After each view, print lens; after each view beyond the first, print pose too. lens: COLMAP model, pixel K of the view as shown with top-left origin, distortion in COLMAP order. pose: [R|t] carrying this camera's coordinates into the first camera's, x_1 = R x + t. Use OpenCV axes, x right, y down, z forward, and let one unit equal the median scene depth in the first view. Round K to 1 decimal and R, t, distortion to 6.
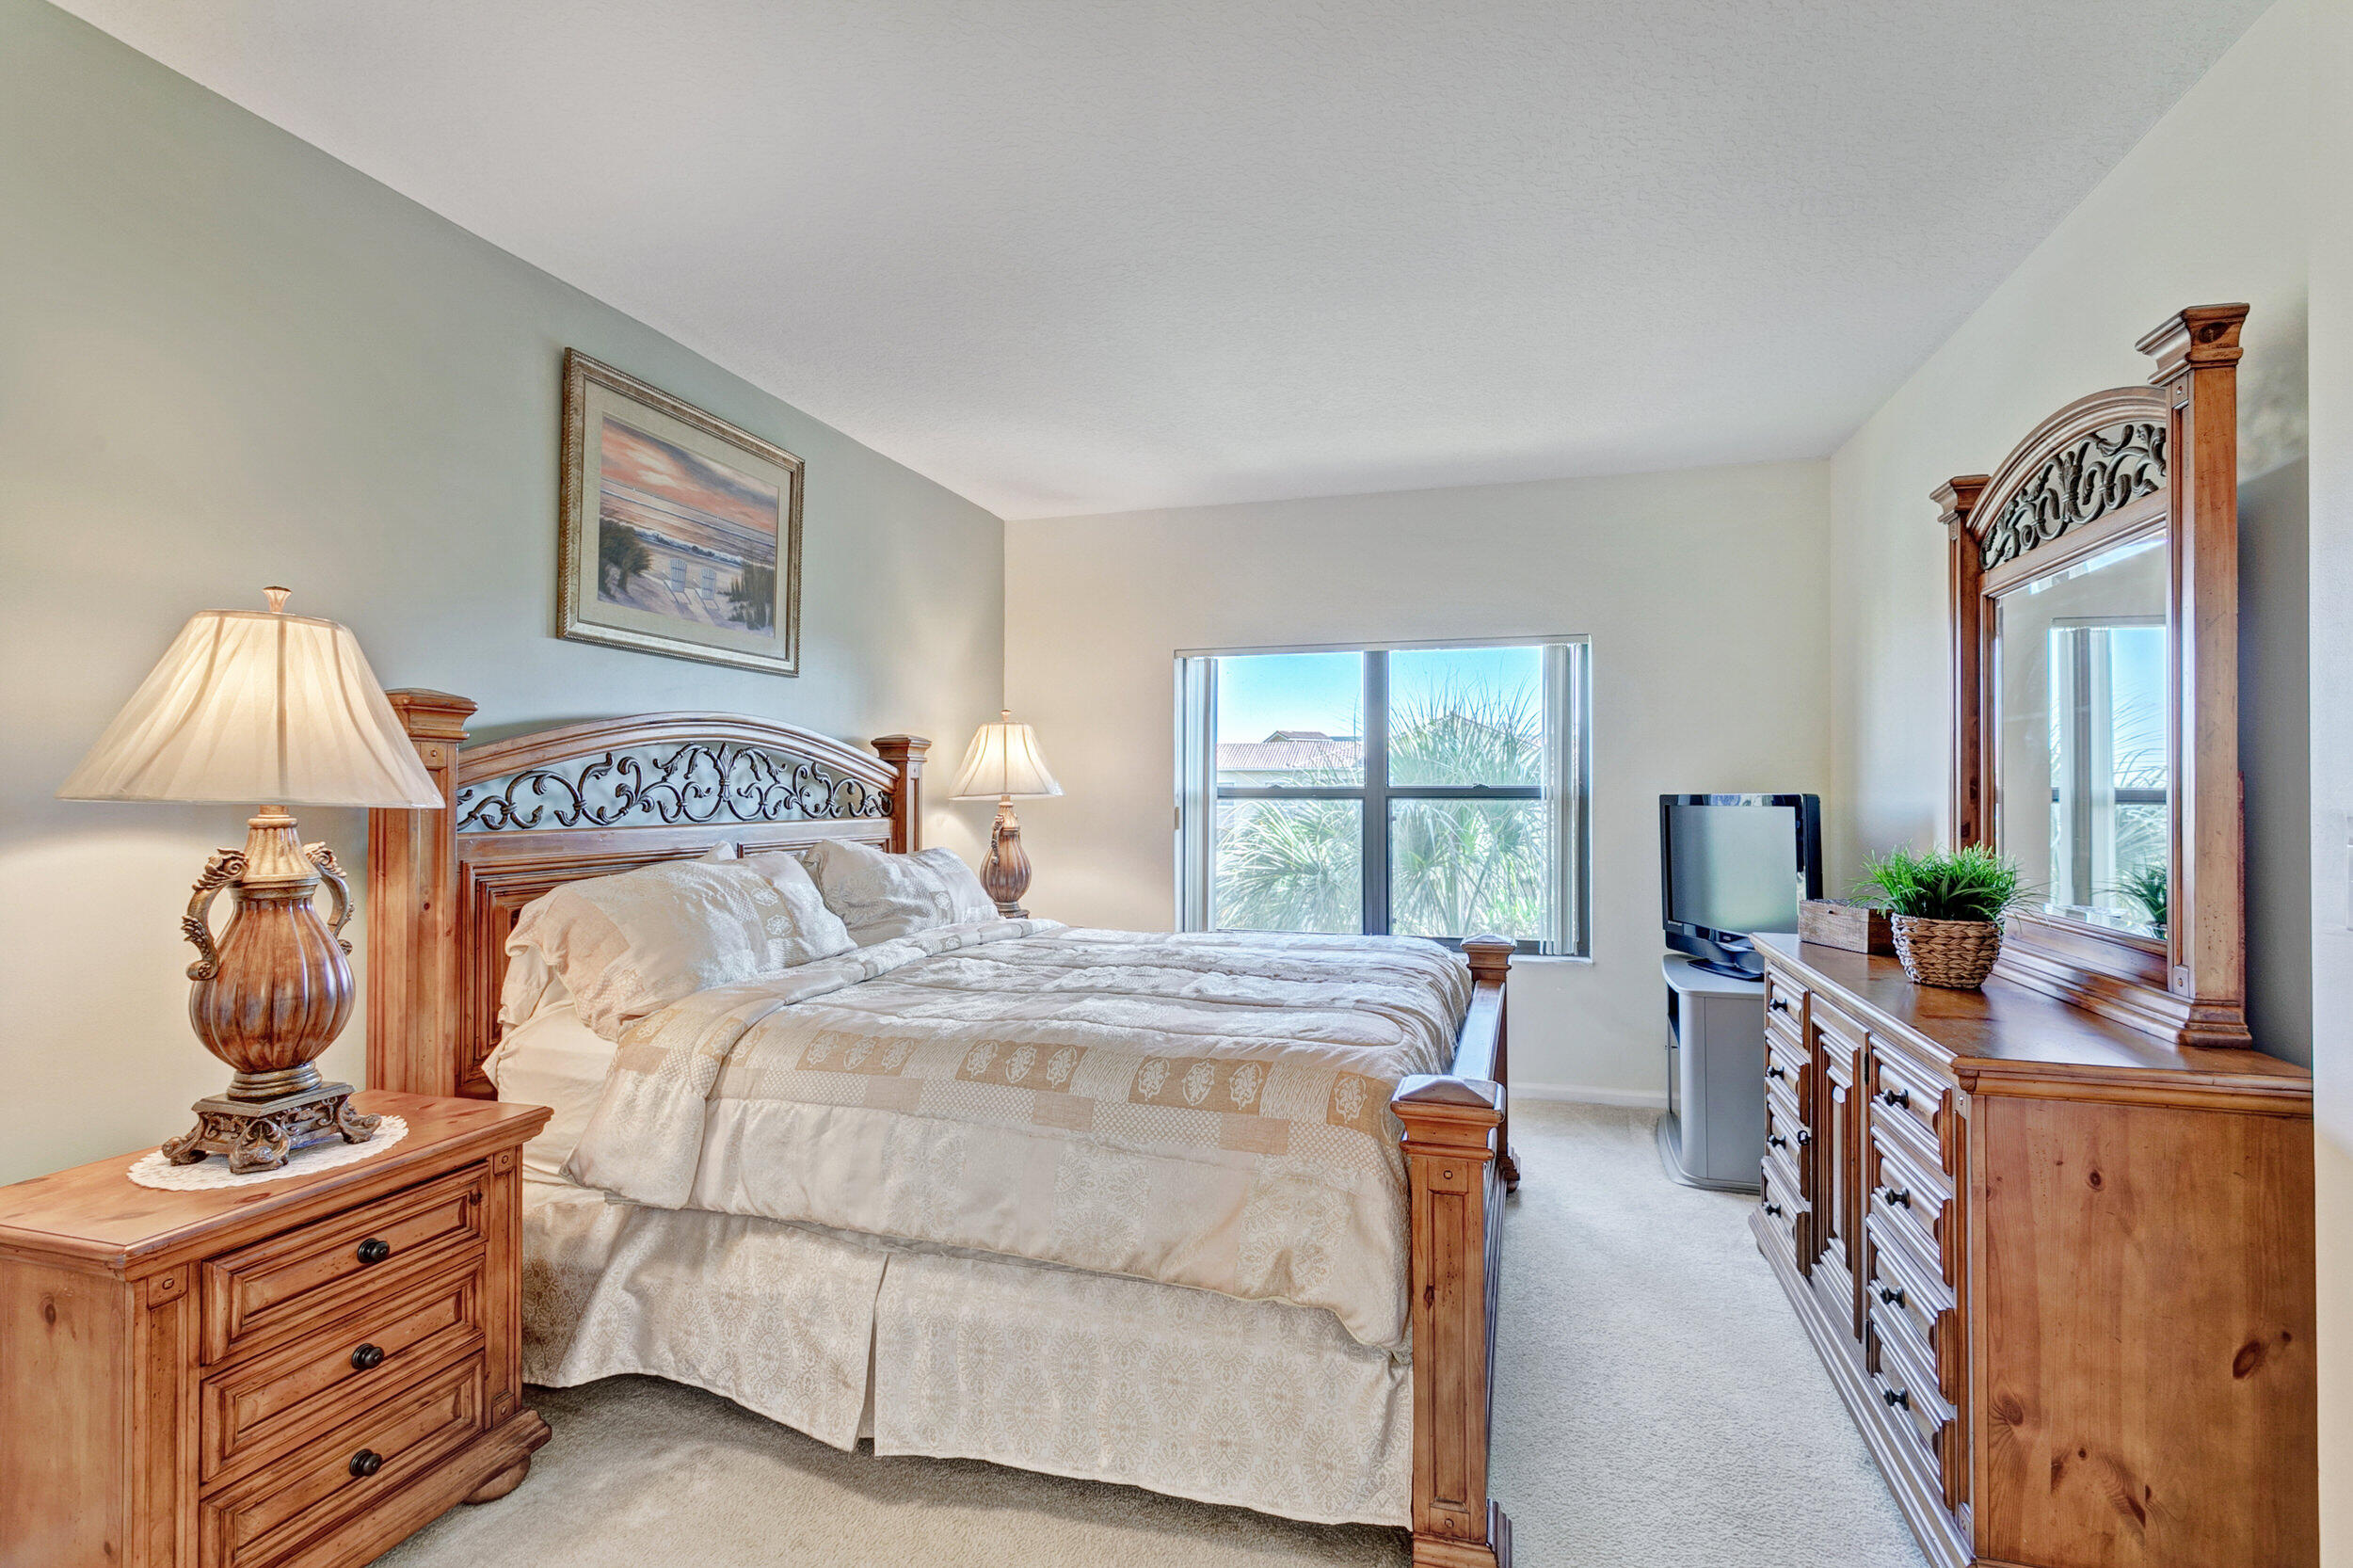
lens RADIAL K [[1114.5, 0, 1171.9], [0, 1114.5, 782.5], [0, 0, 1]] dist [0.001595, 0.000792]
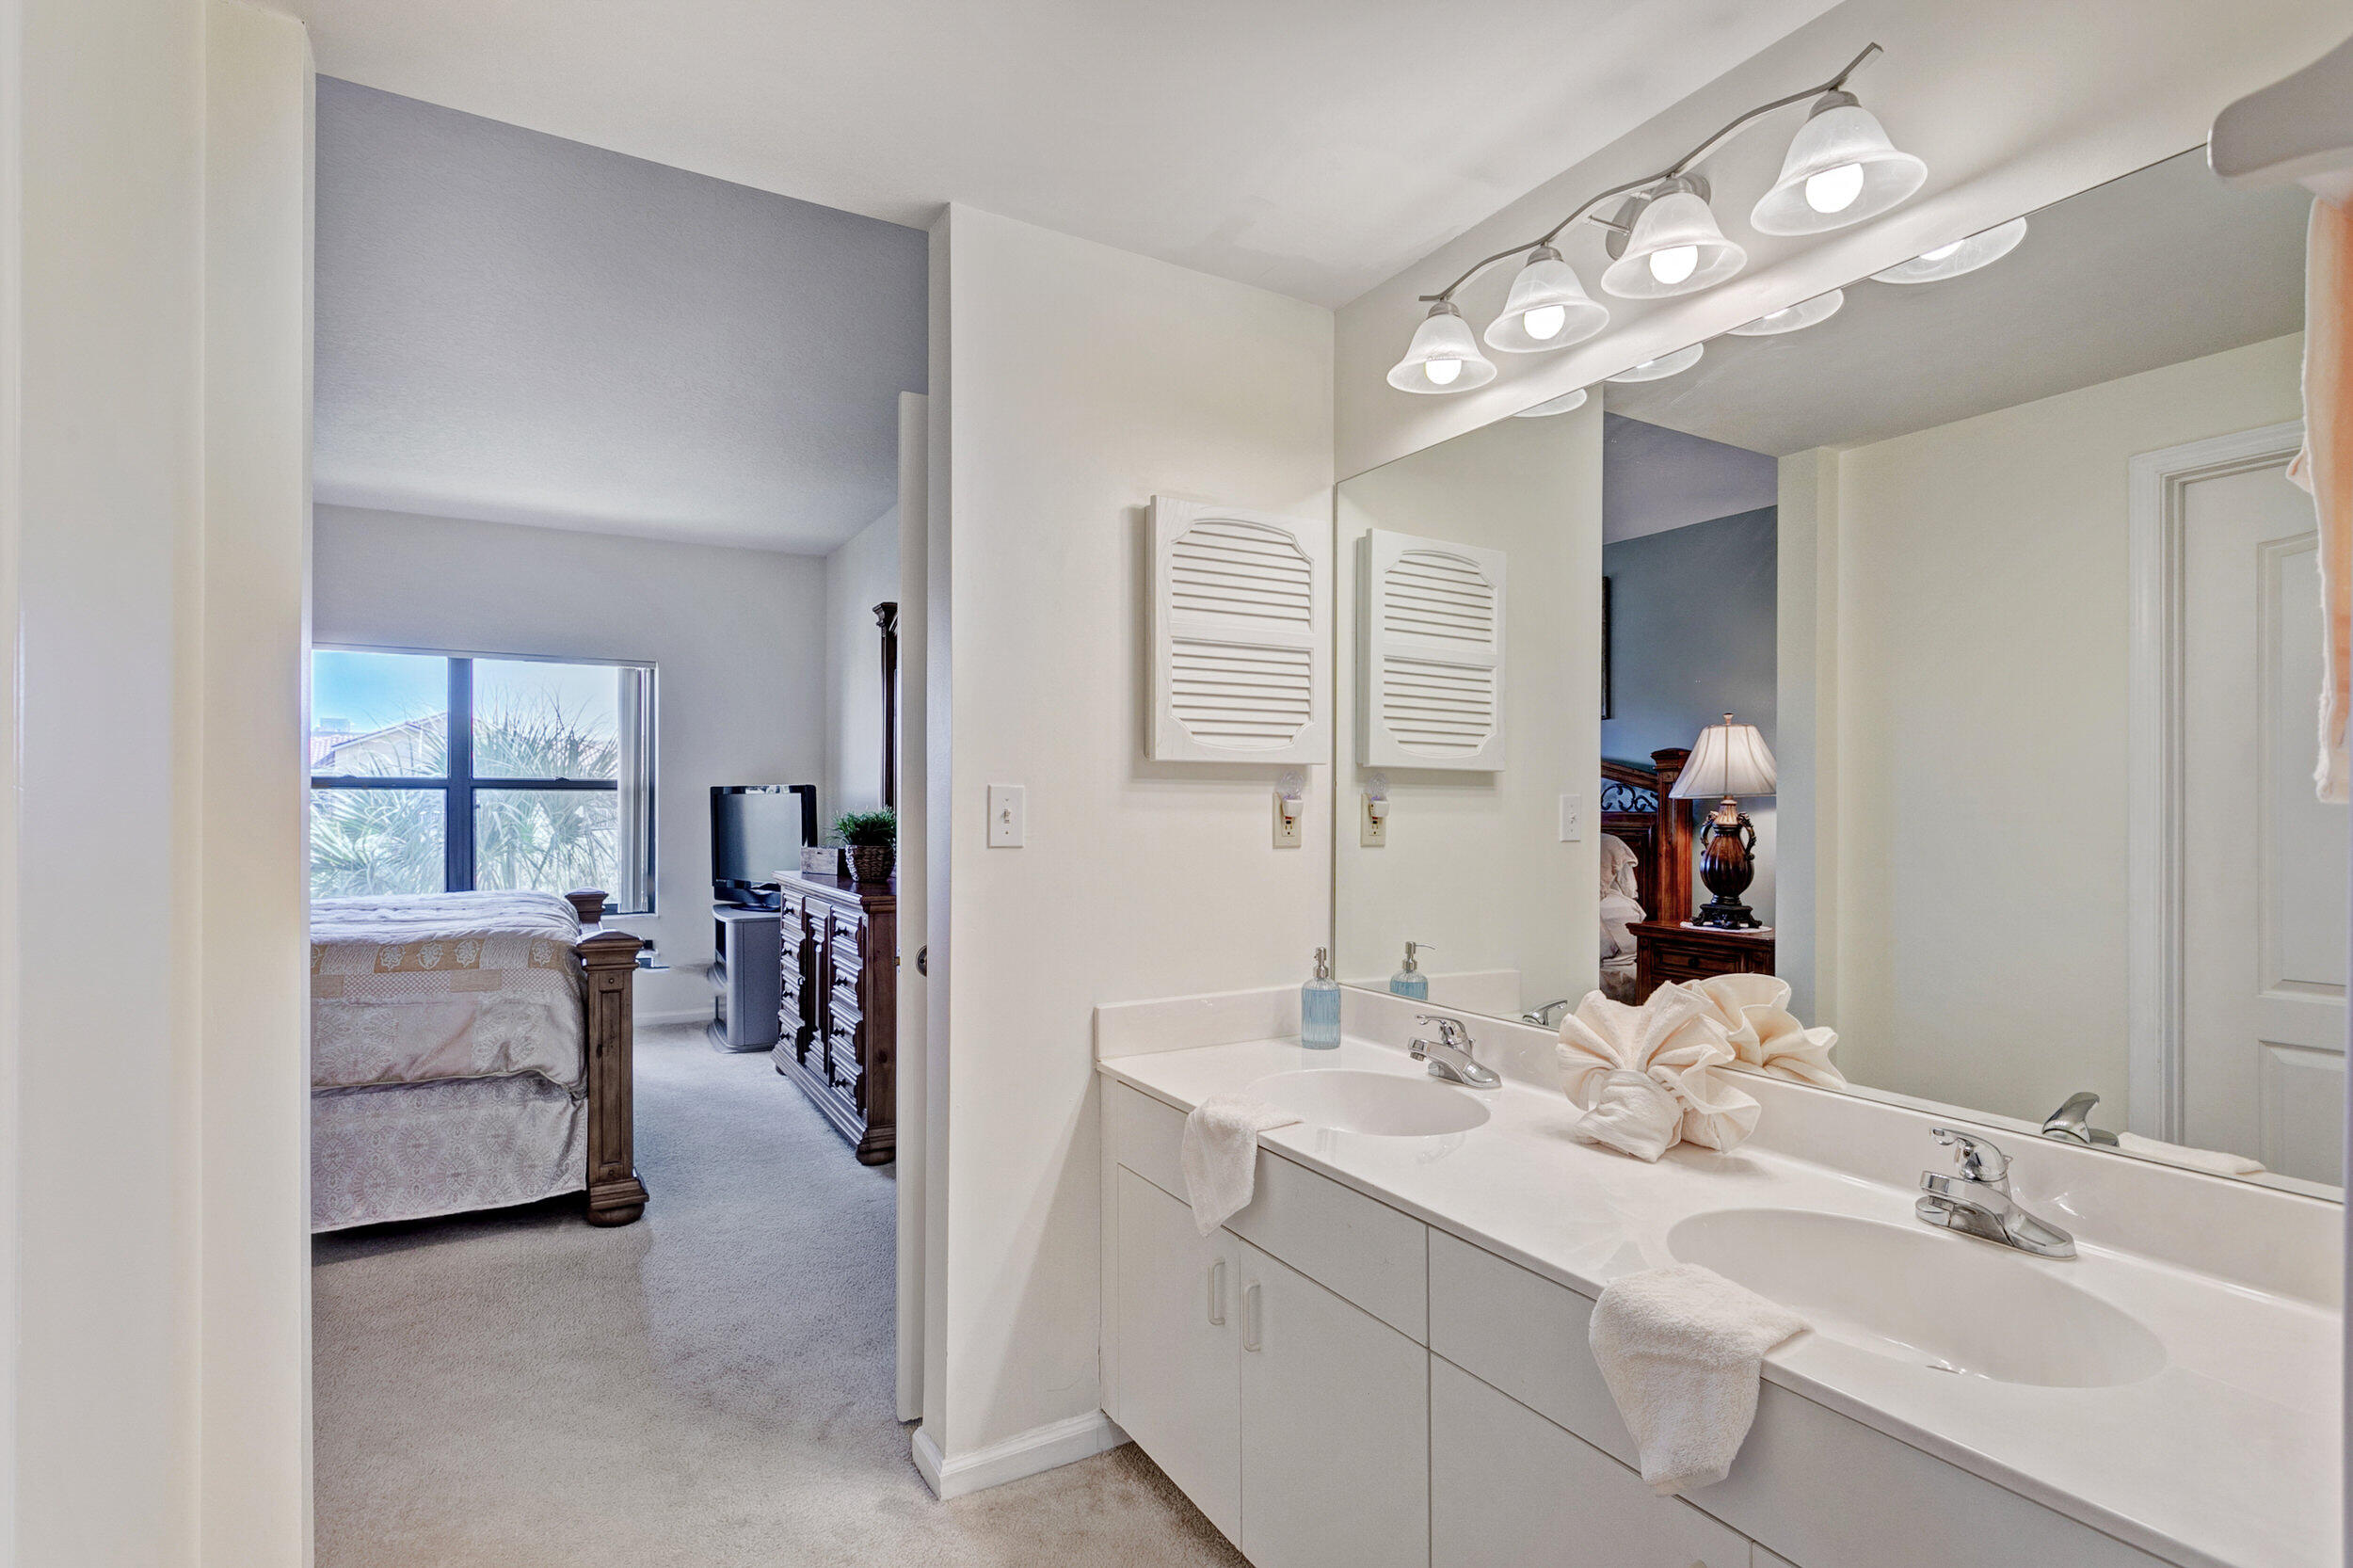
lens RADIAL K [[1145.1, 0, 1186.1], [0, 1145.1, 795.8], [0, 0, 1]] dist [0.003687, 0.000894]
pose [[0.679978, 0.005598, 0.733211, -0.296184], [-0.007567, 0.999971, -0.000617, 0.029786], [-0.733194, -0.005129, 0.680000, -0.577321]]
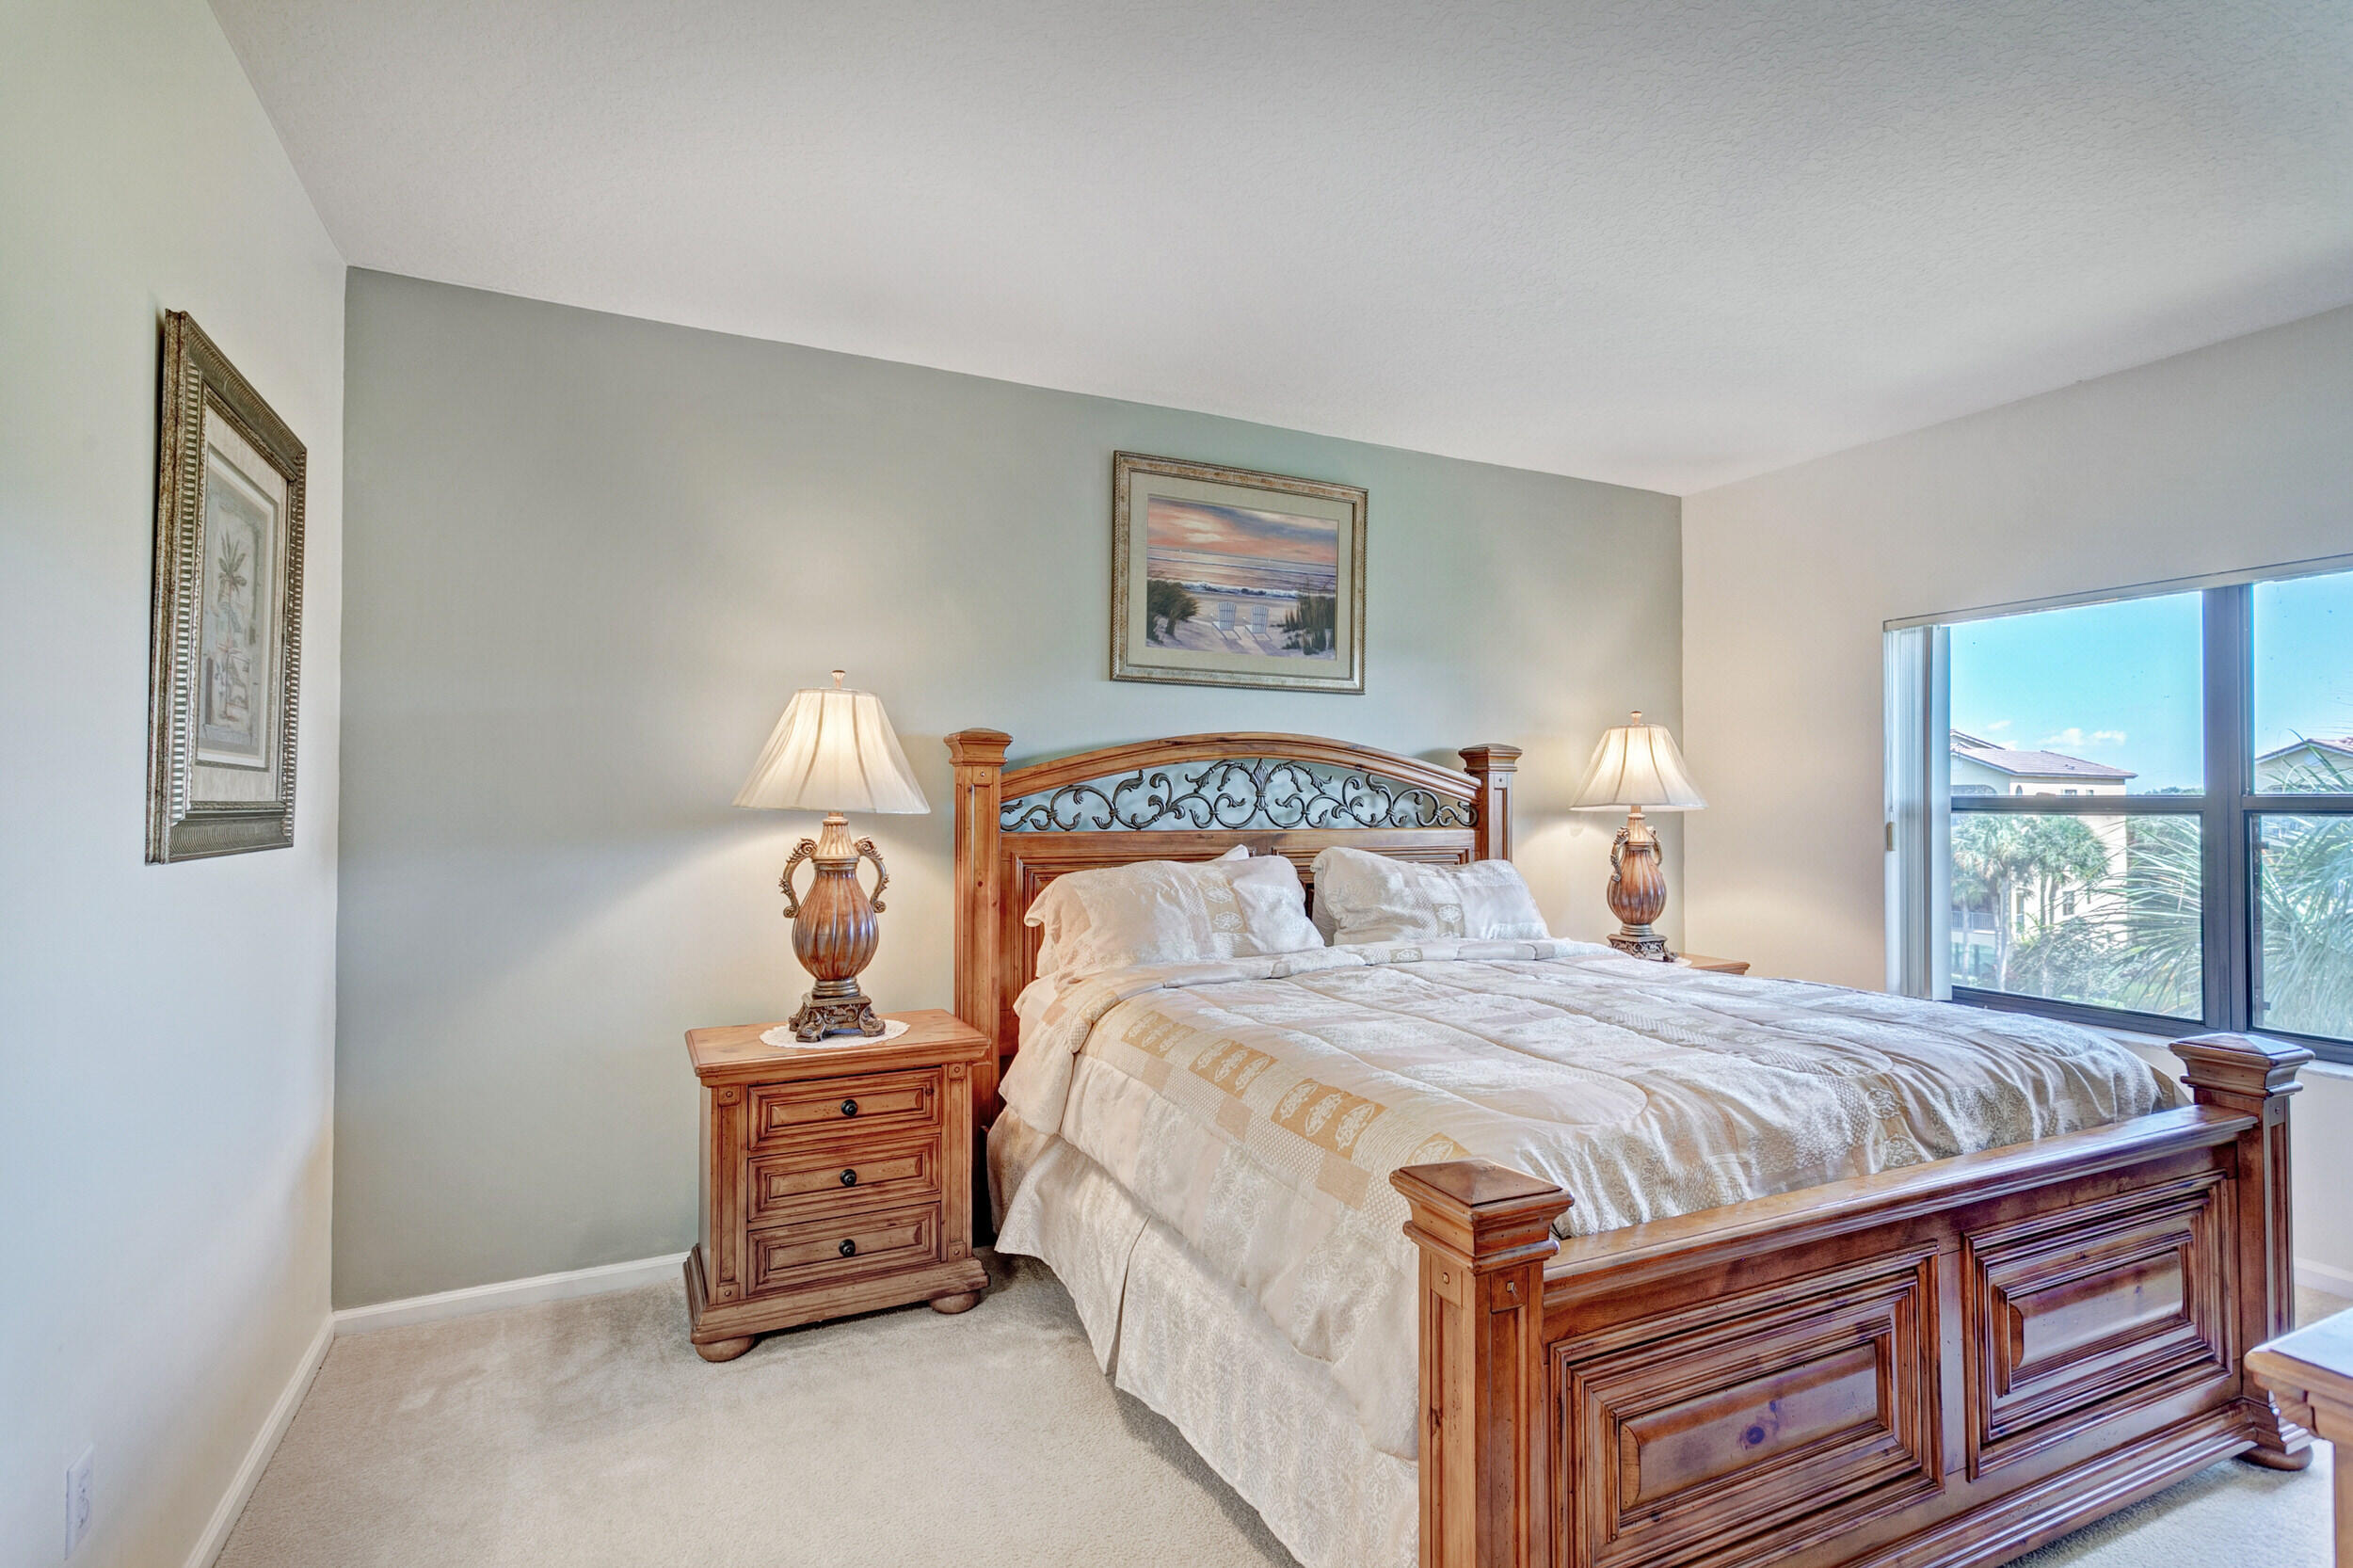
lens RADIAL K [[1130.0, 0, 1169.5], [0, 1130.0, 781.9], [0, 0, 1]] dist [0.001622, 0.001277]
pose [[0.678874, -0.010954, -0.734173, 0.438895], [0.004984, 0.999934, -0.010311, -0.000768], [0.734238, 0.003341, 0.678884, 0.177673]]
